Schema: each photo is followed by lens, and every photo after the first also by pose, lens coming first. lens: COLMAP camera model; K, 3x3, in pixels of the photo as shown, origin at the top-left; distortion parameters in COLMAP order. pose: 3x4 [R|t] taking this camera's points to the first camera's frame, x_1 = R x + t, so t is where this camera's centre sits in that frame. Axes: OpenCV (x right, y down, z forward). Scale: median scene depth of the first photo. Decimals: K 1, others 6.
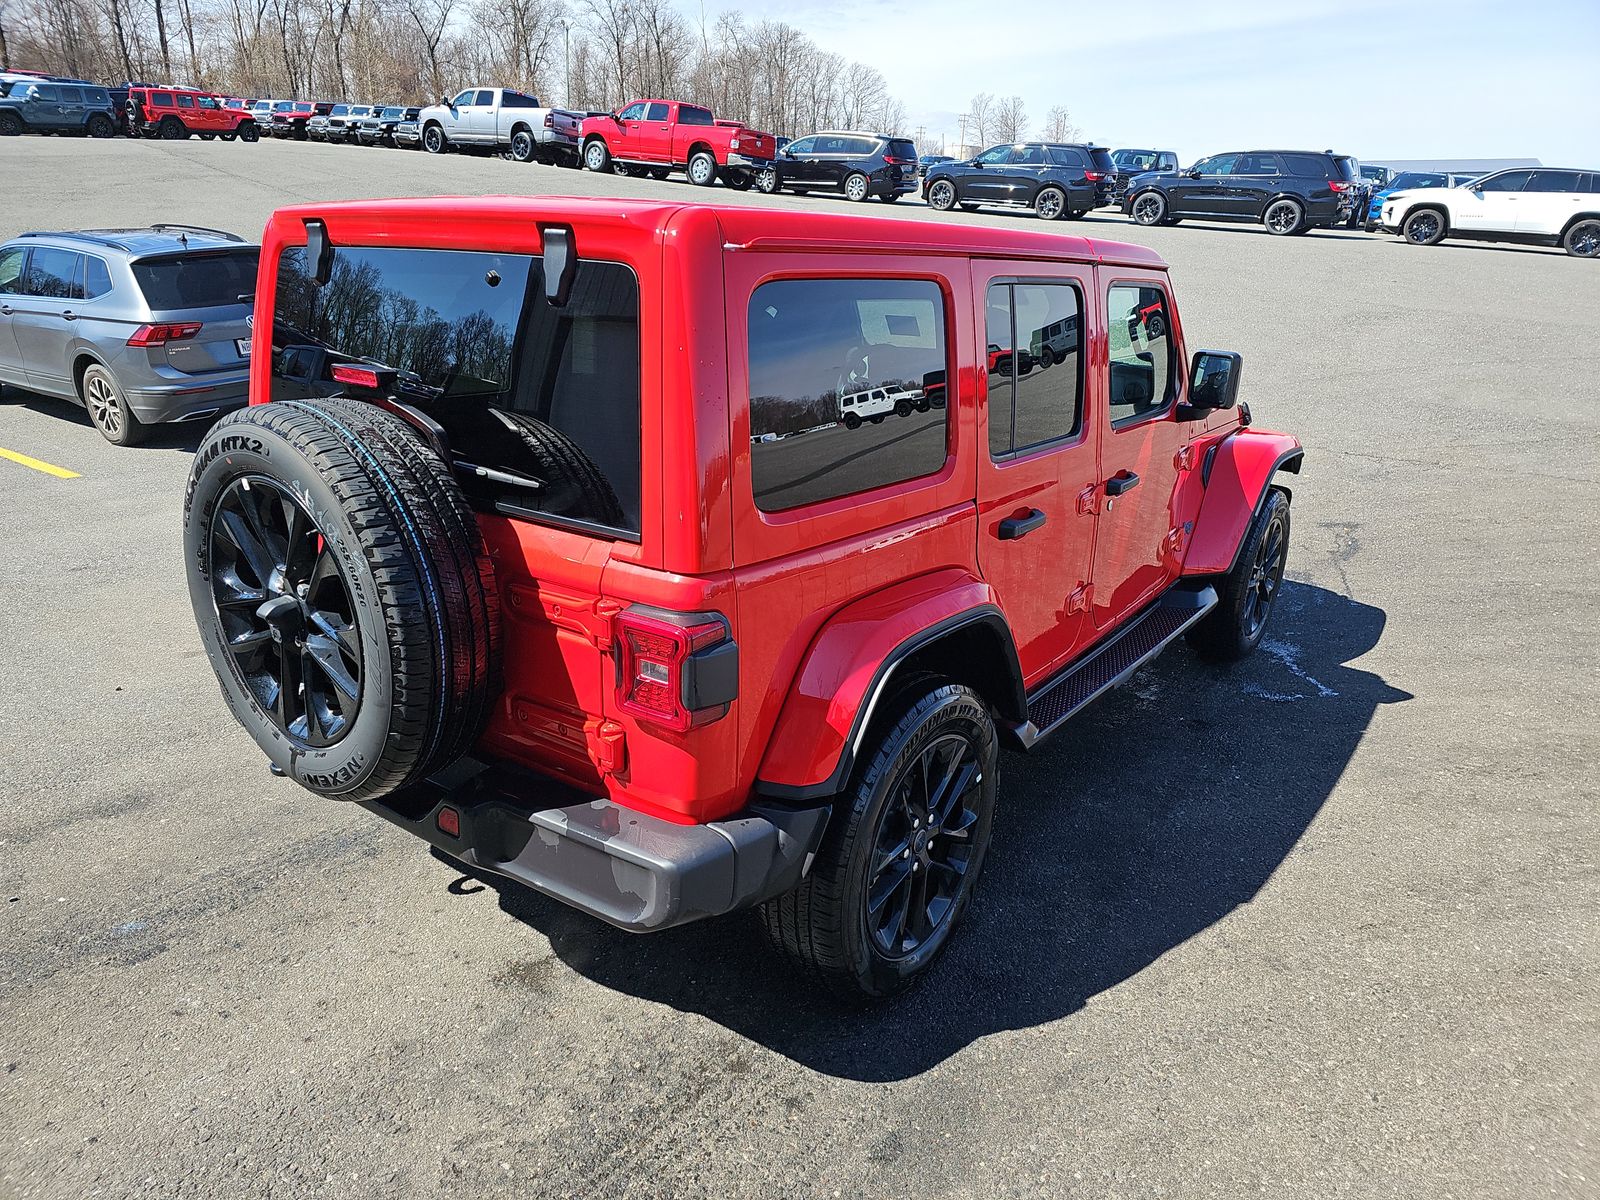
lens RADIAL K [[1053.6, 0, 802.1], [0, 1053.6, 608.8], [0, 0, 1]] dist [0.069552, -0.059191]
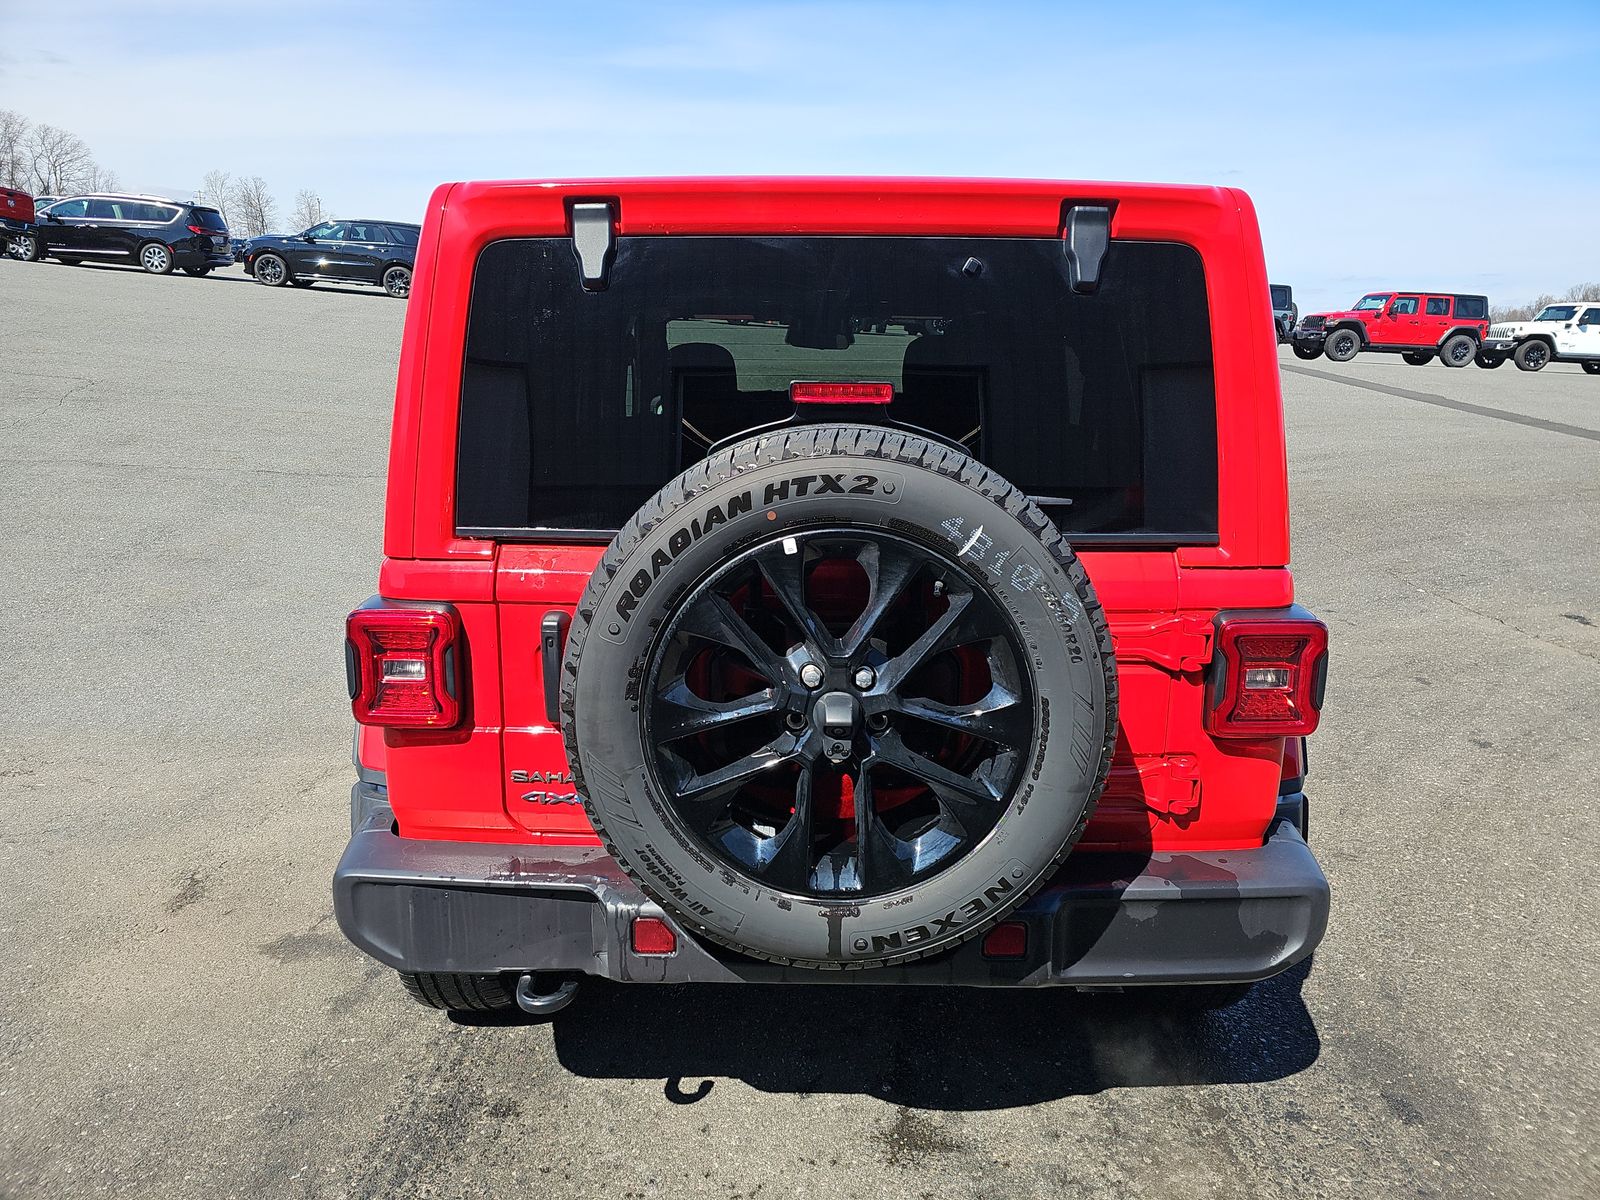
lens RADIAL K [[1059.0, 0, 795.6], [0, 1059.0, 591.2], [0, 0, 1]] dist [0.066261, -0.059357]
pose [[0.803362, -0.150652, 0.576120, -0.097822], [0.202089, 0.979028, -0.025790, -0.007249], [-0.560152, 0.137146, 0.816958, 0.045475]]
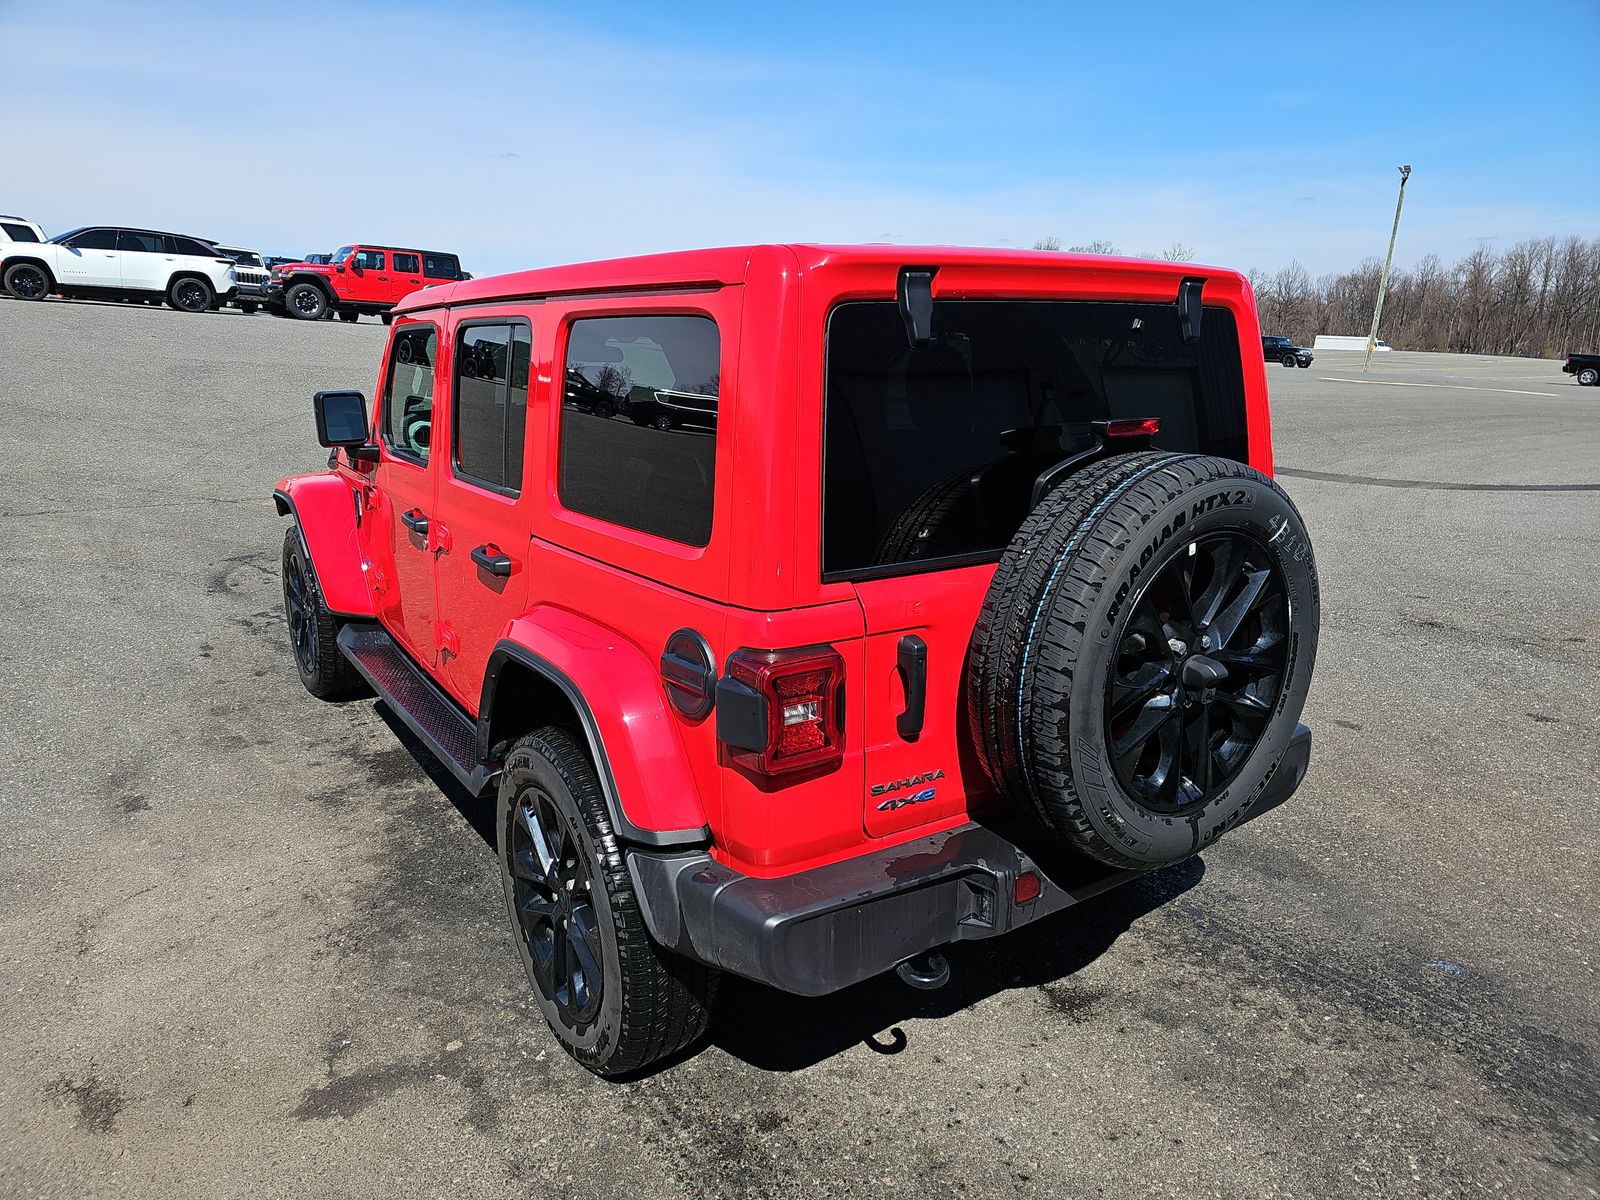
lens RADIAL K [[1053.6, 0, 802.1], [0, 1053.6, 608.8], [0, 0, 1]] dist [0.069552, -0.059191]
pose [[0.312704, -0.262479, 0.912864, -0.157045], [0.305582, 0.937767, 0.164962, -0.034291], [-0.899353, 0.227371, 0.373452, 0.102740]]
